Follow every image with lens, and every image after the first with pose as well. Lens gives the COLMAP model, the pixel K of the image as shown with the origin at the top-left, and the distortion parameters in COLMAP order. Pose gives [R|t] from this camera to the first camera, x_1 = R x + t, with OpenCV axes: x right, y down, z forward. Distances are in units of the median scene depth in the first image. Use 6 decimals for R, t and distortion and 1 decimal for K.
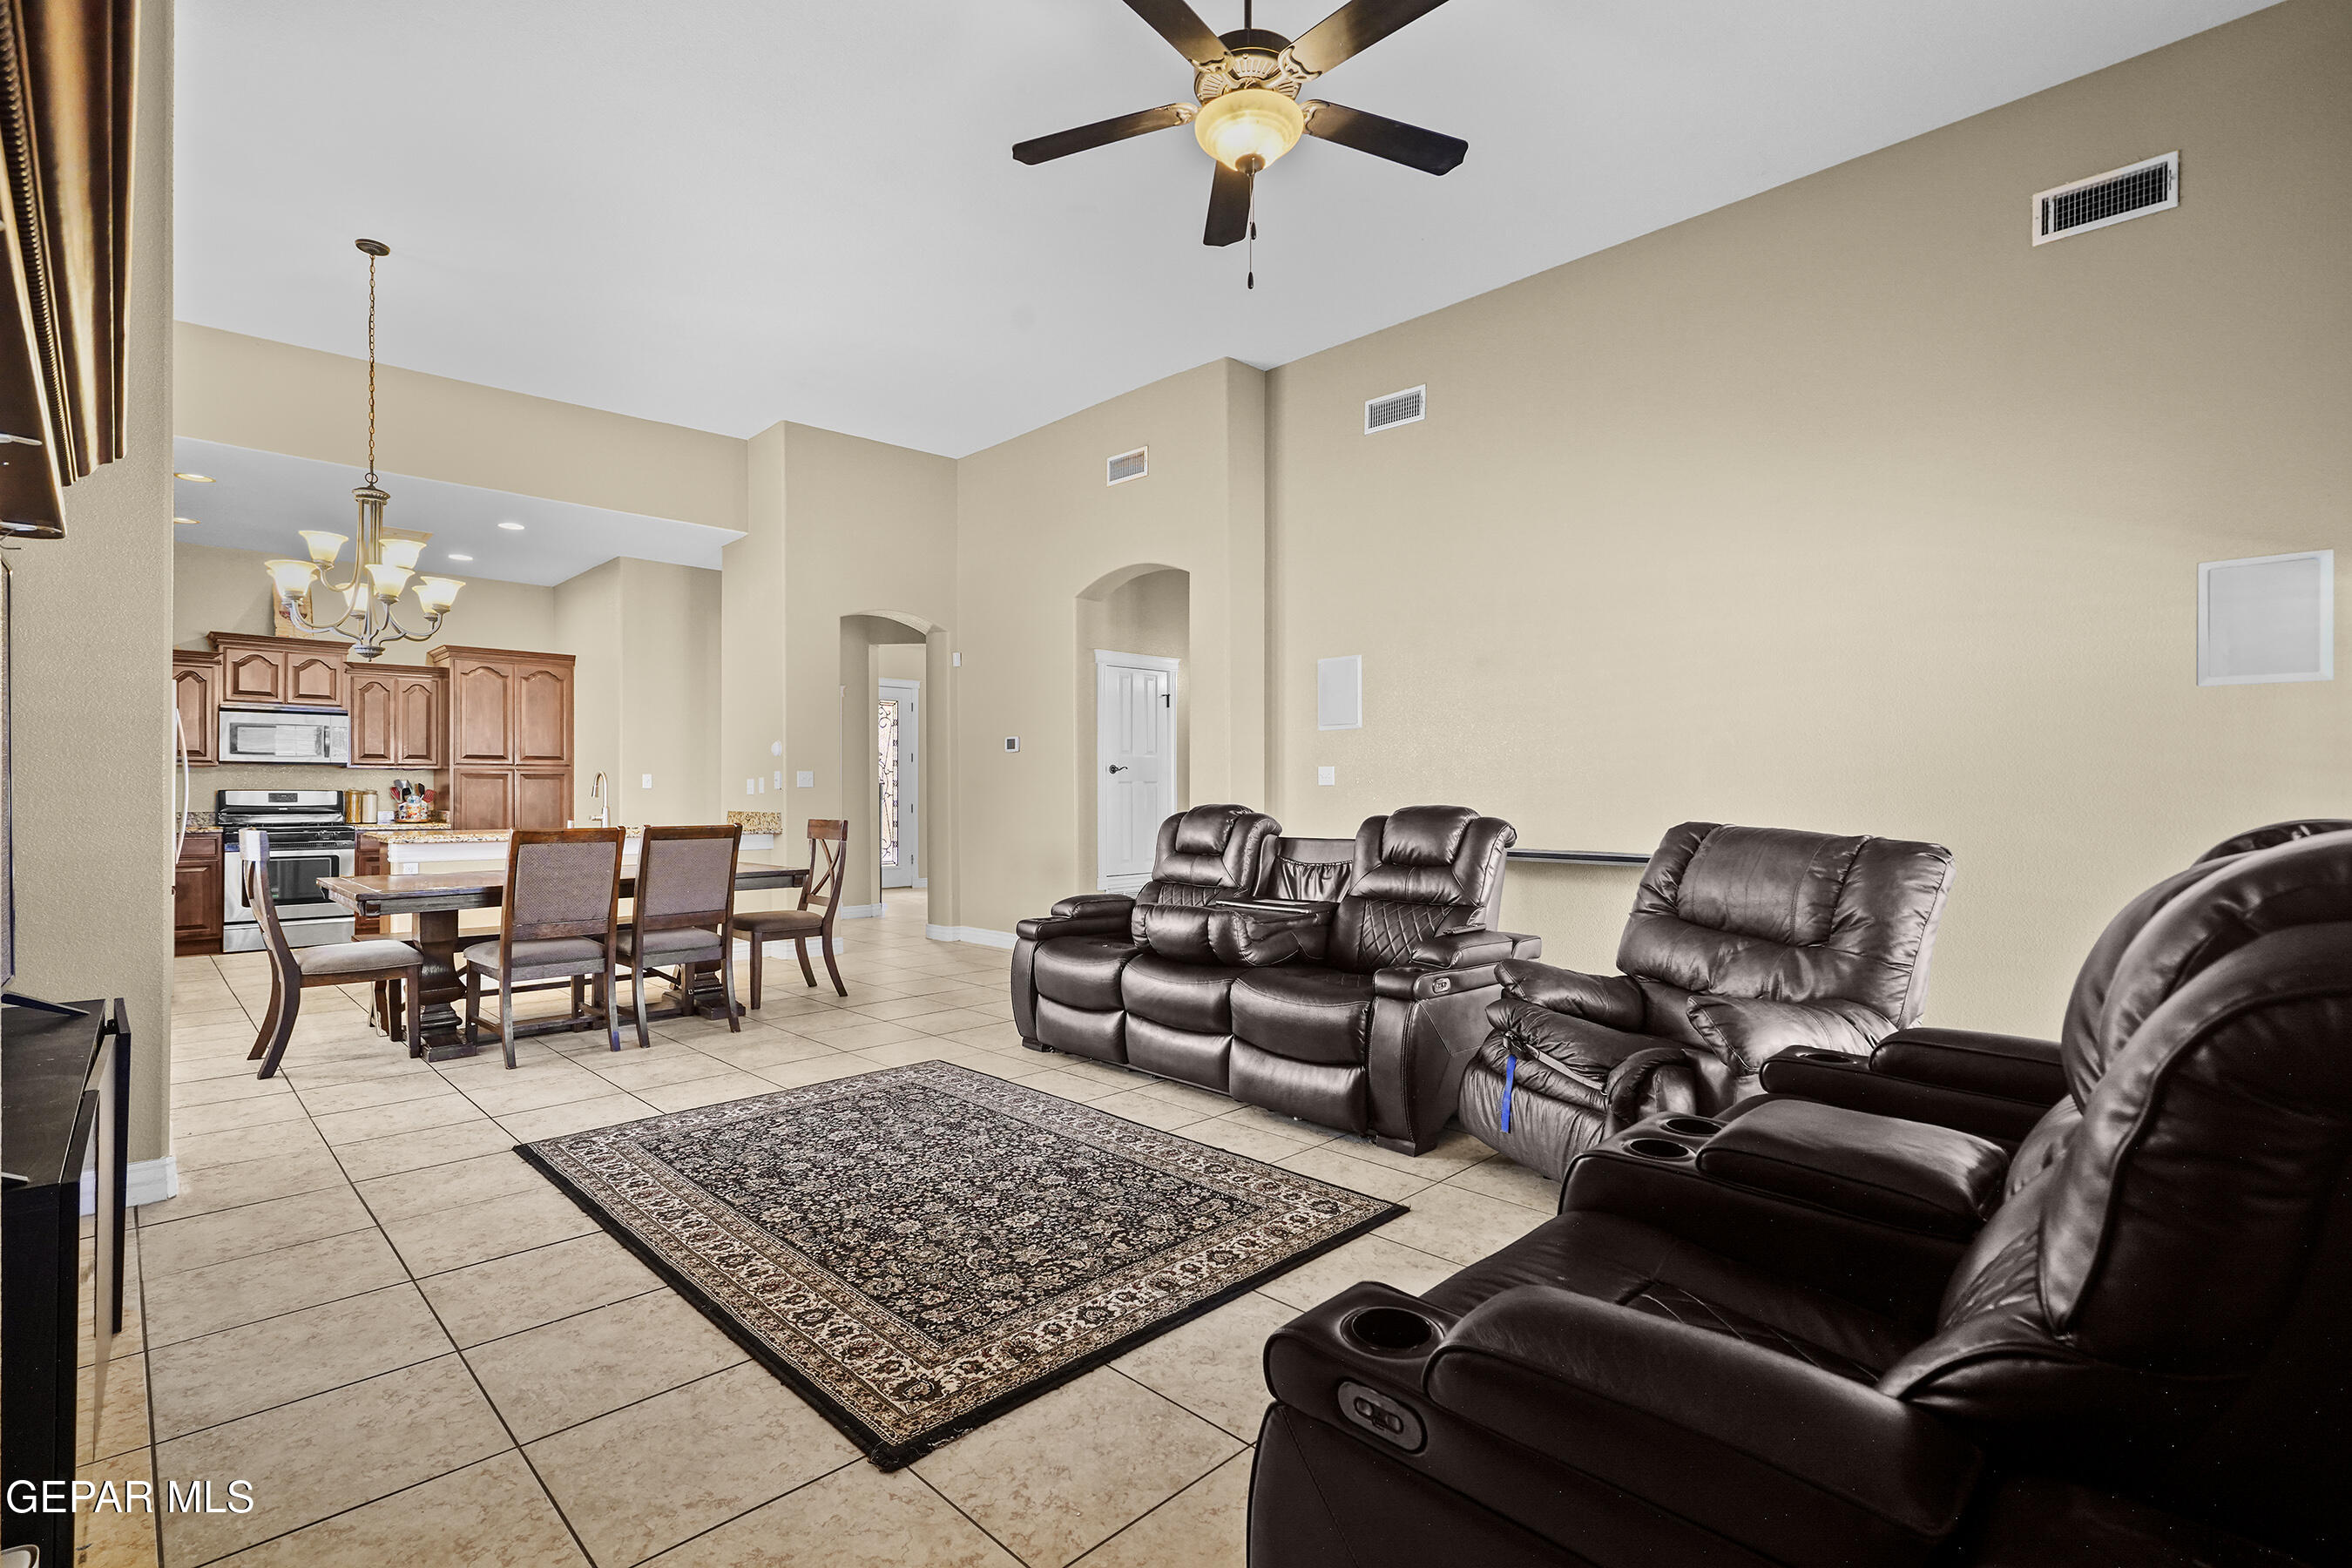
lens RADIAL K [[1082.3, 0, 1176.0], [0, 1082.3, 784.0], [0, 0, 1]] dist [-0.003574, 0.001071]
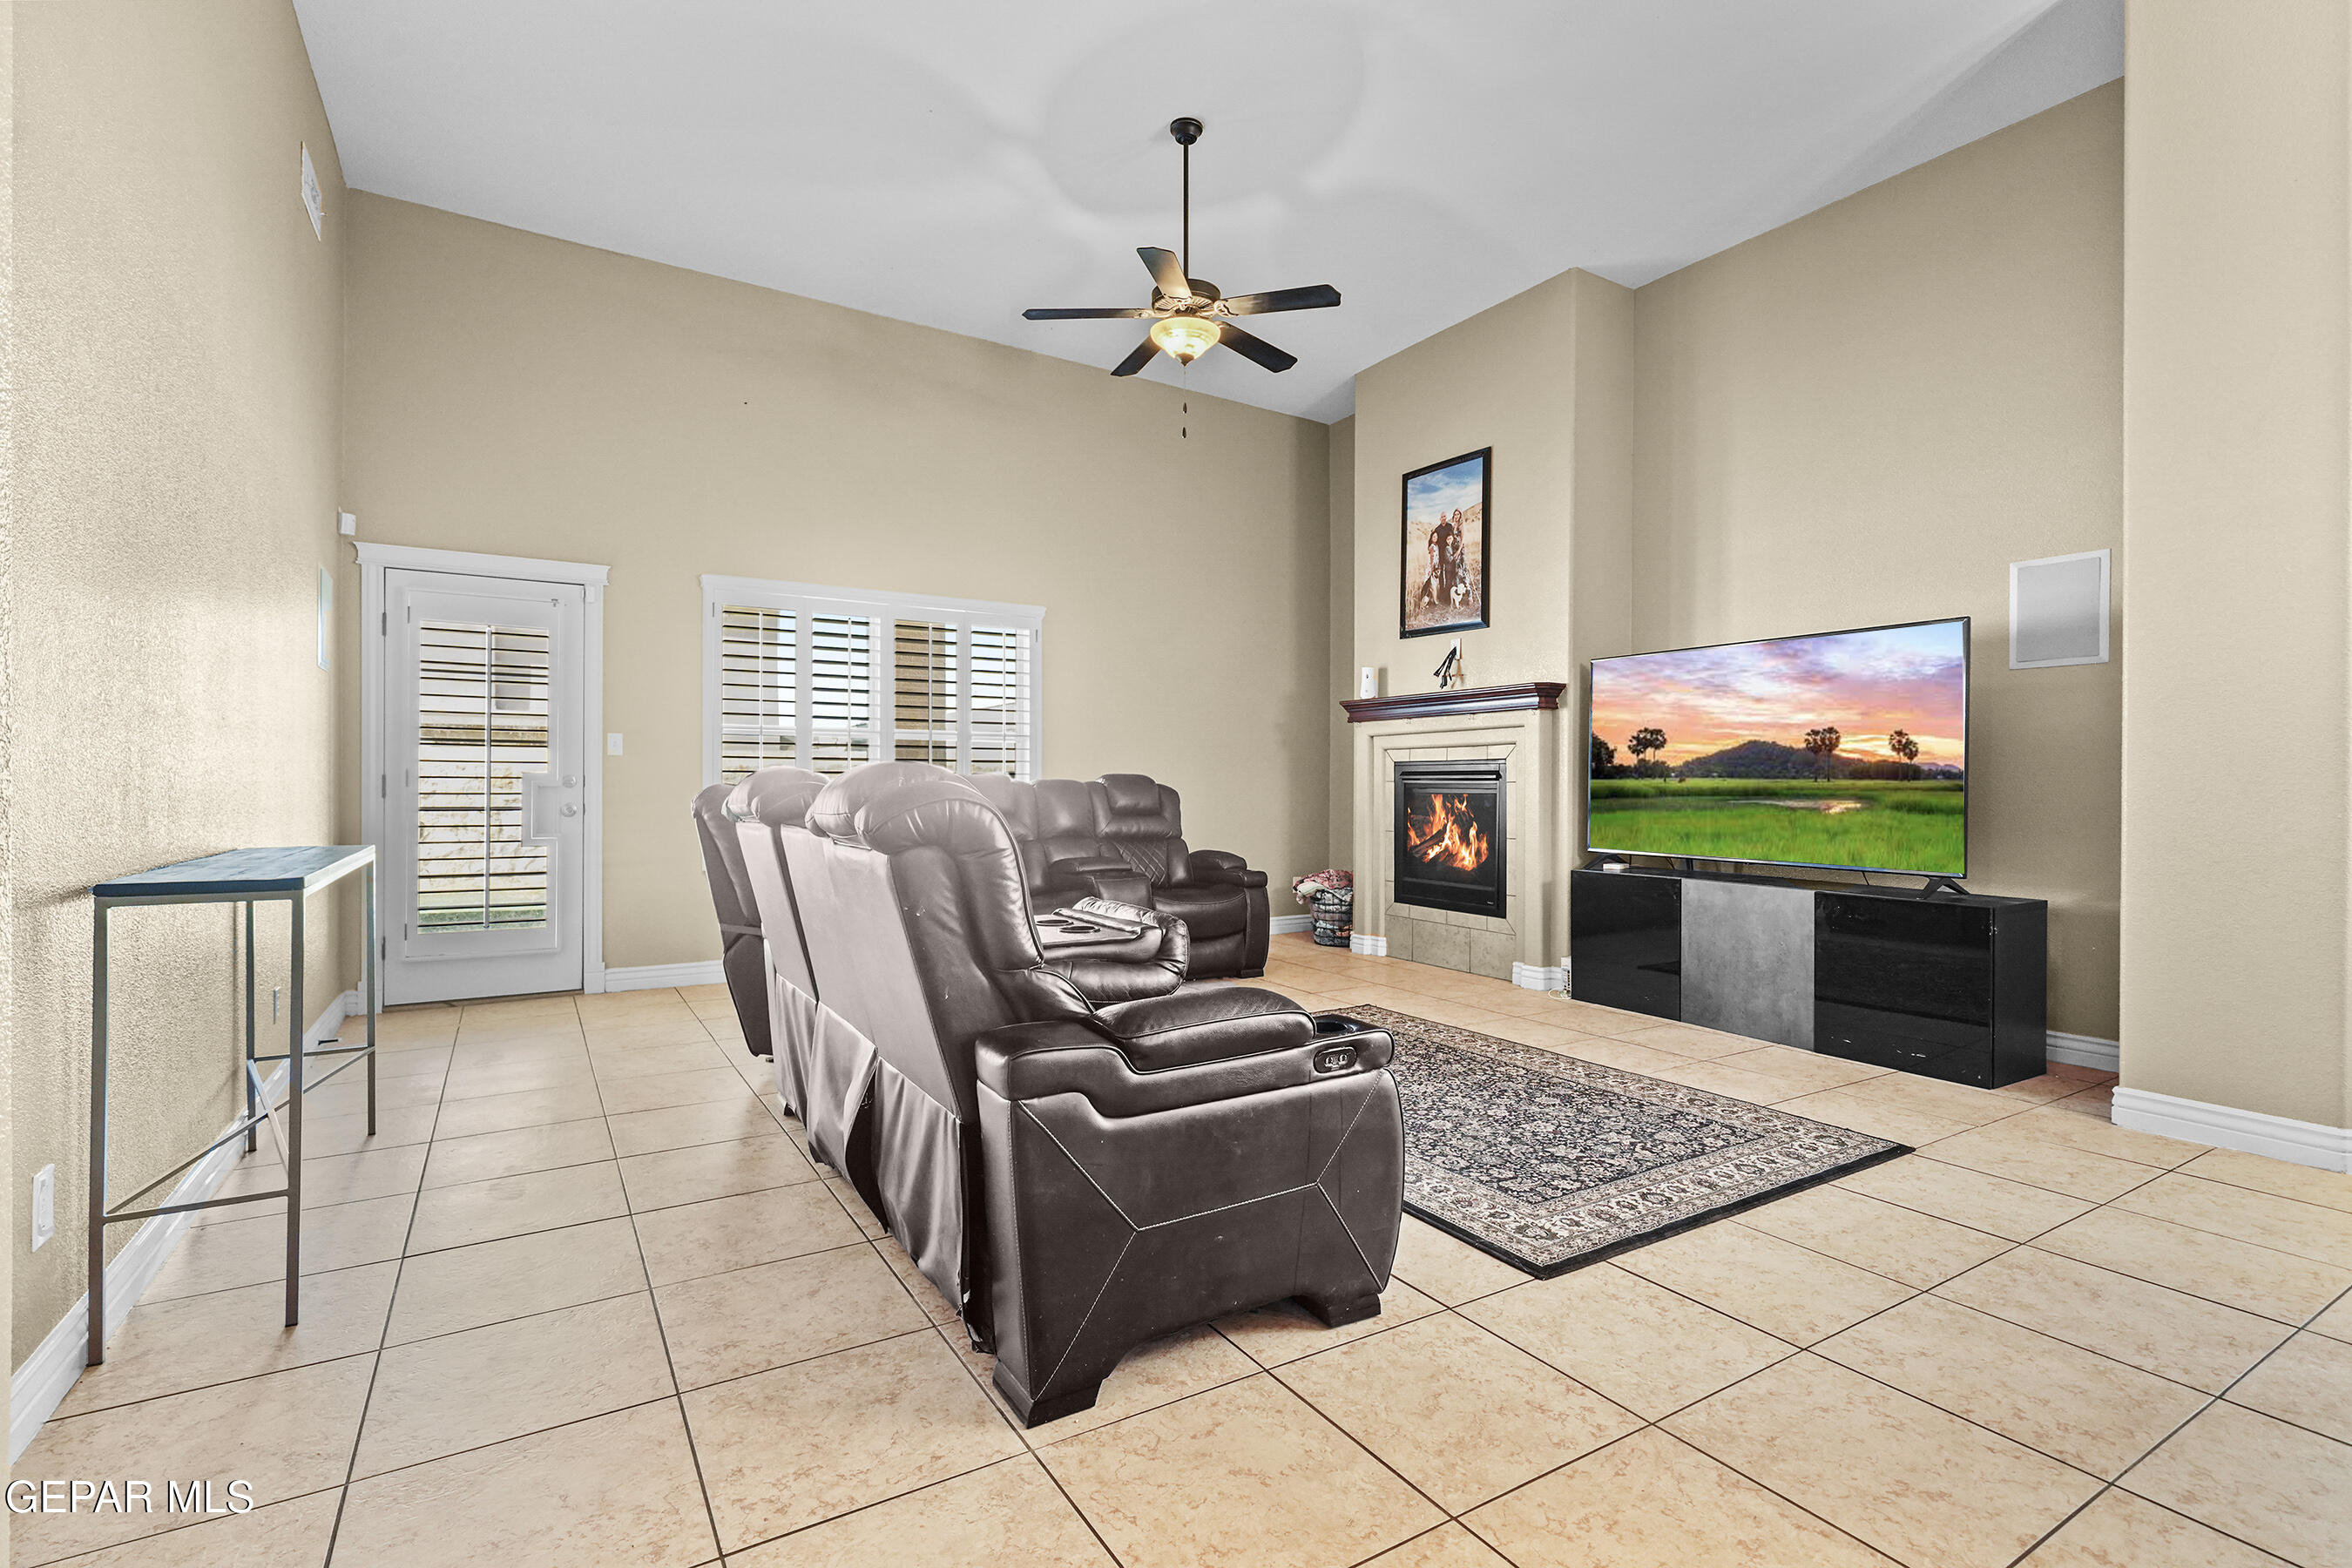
lens RADIAL K [[1082.3, 0, 1176.0], [0, 1082.3, 784.0], [0, 0, 1]] dist [-0.003574, 0.001071]
pose [[-0.972422, 0.000002, 0.233230, -0.222092], [-0.002276, 0.999952, -0.009495, 0.043053], [-0.233218, -0.009764, -0.972375, 1.966194]]
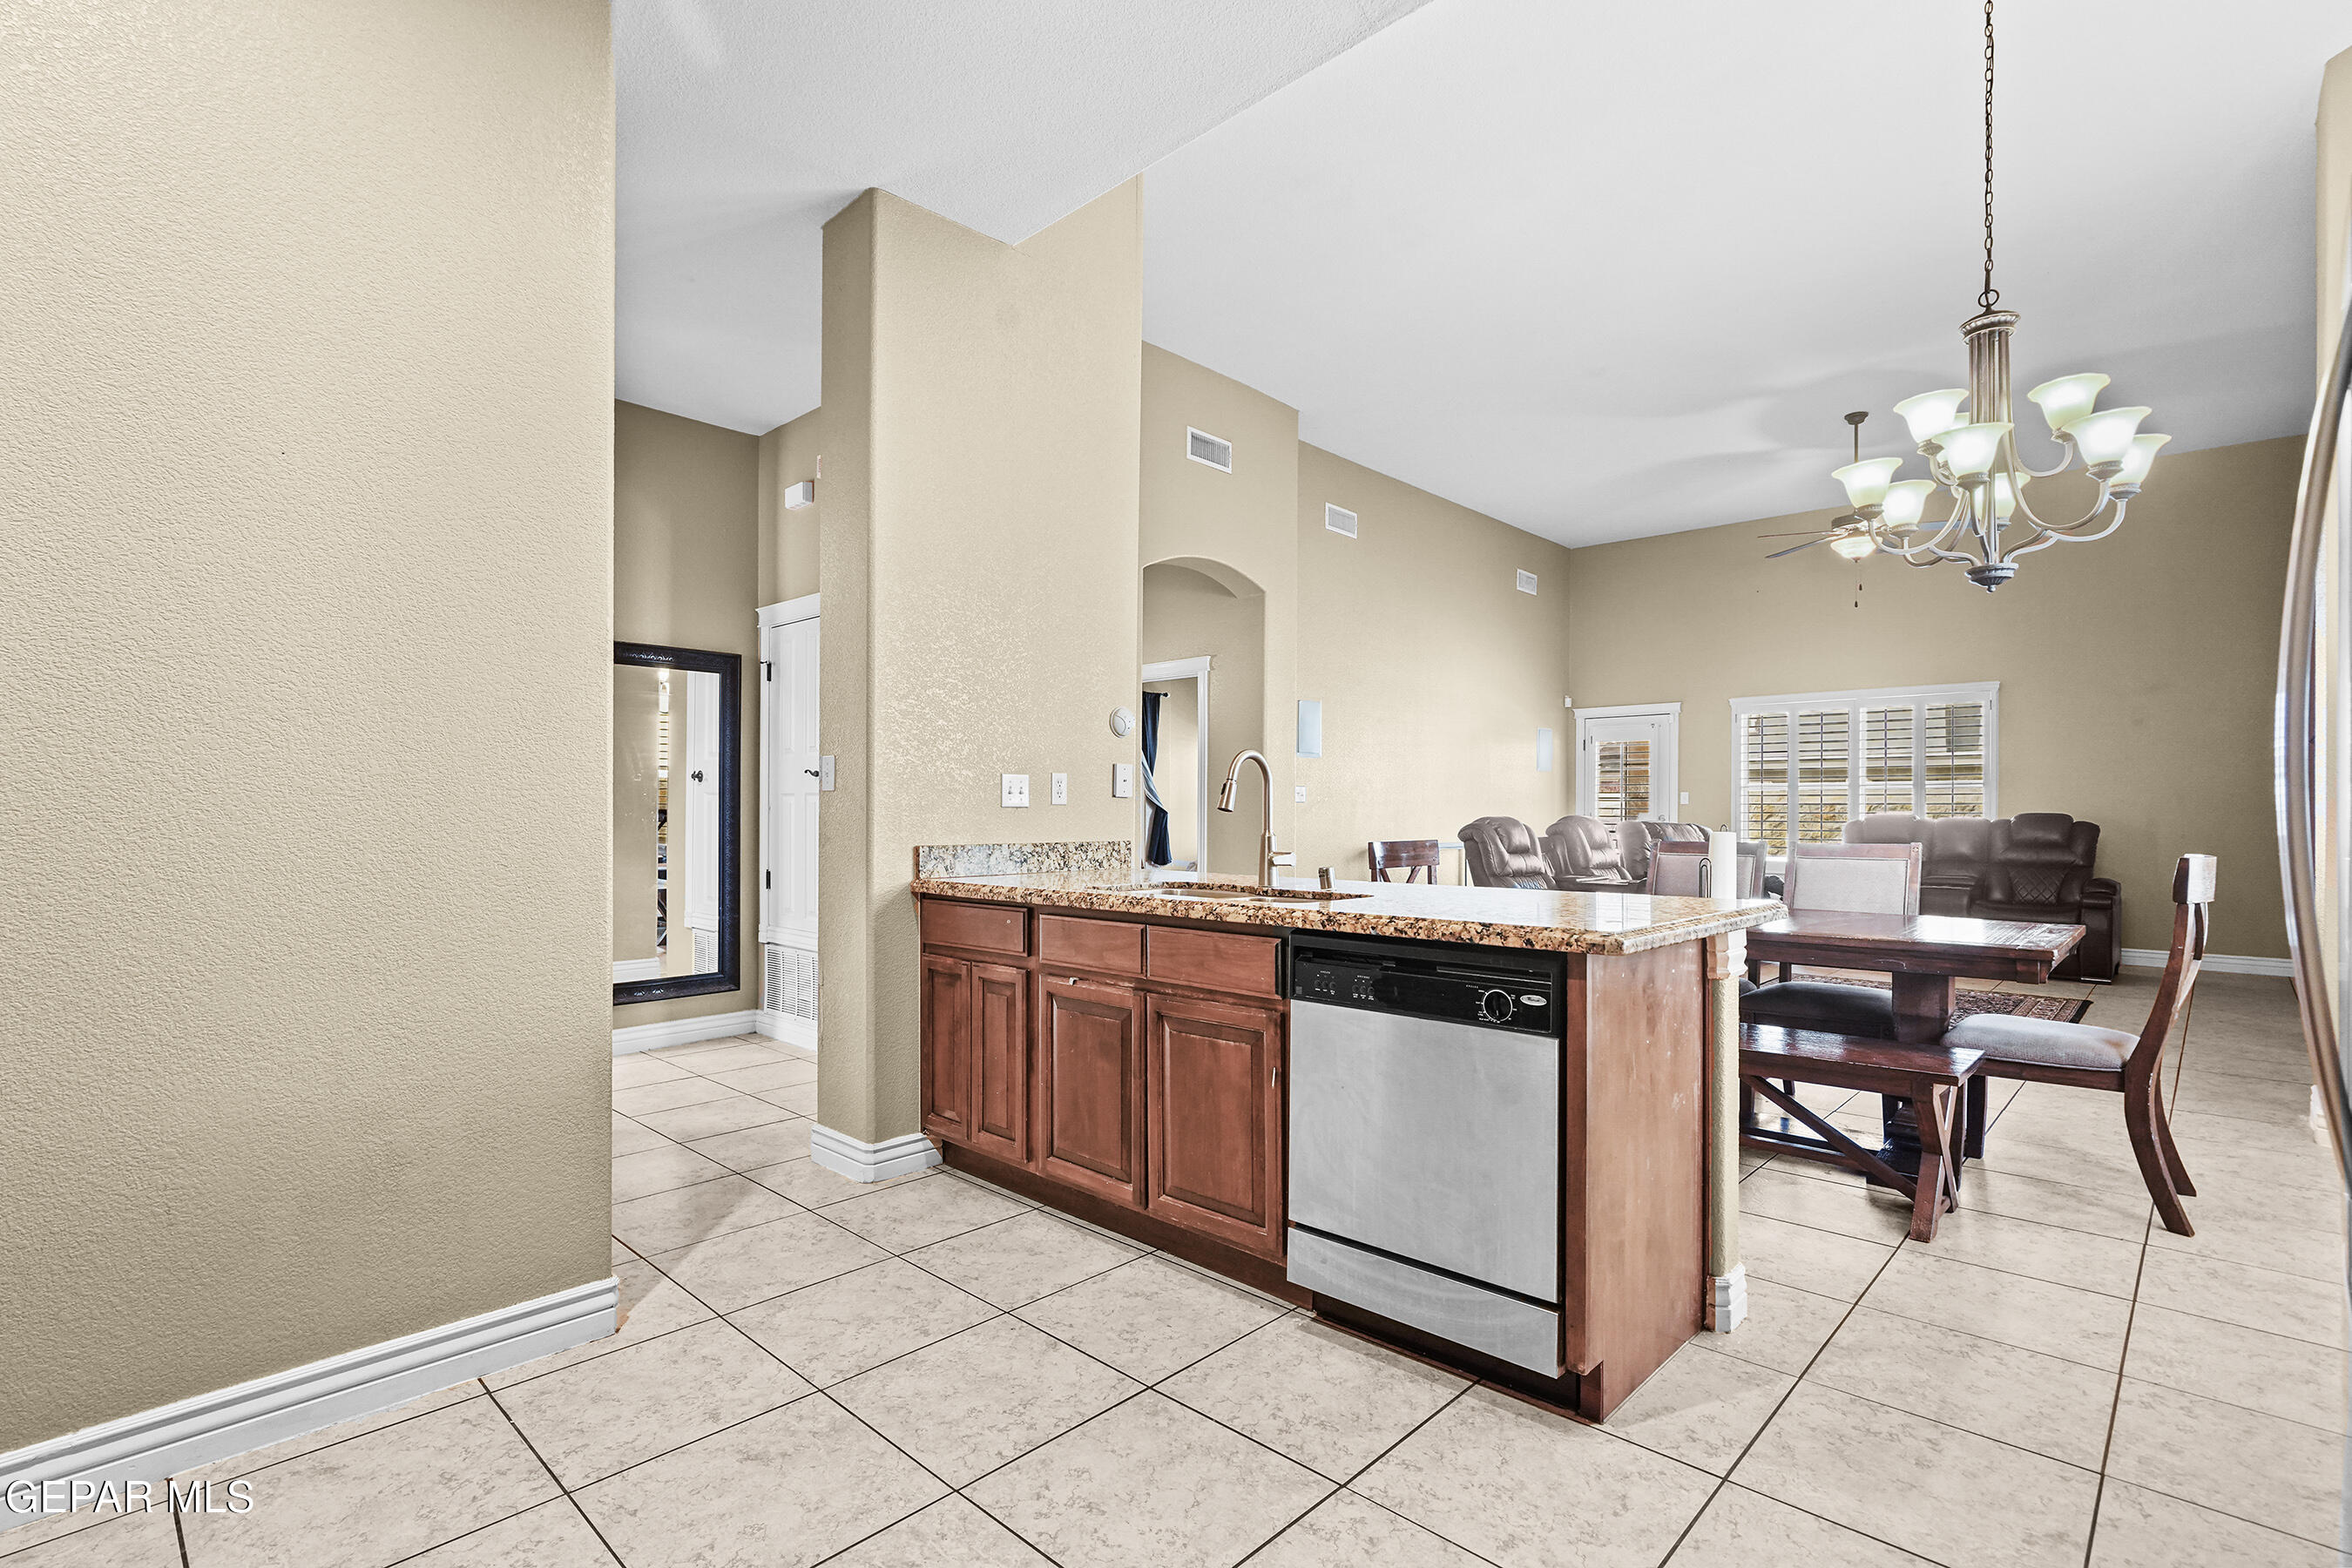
lens RADIAL K [[1104.9, 0, 1168.0], [0, 1104.9, 821.1], [0, 0, 1]] dist [-0.004025, -0.000042]
pose [[-0.026053, -0.003099, 0.999656, -1.907871], [-0.005270, 0.999982, 0.002962, 0.028204], [-0.999647, -0.005191, -0.026069, 2.074936]]
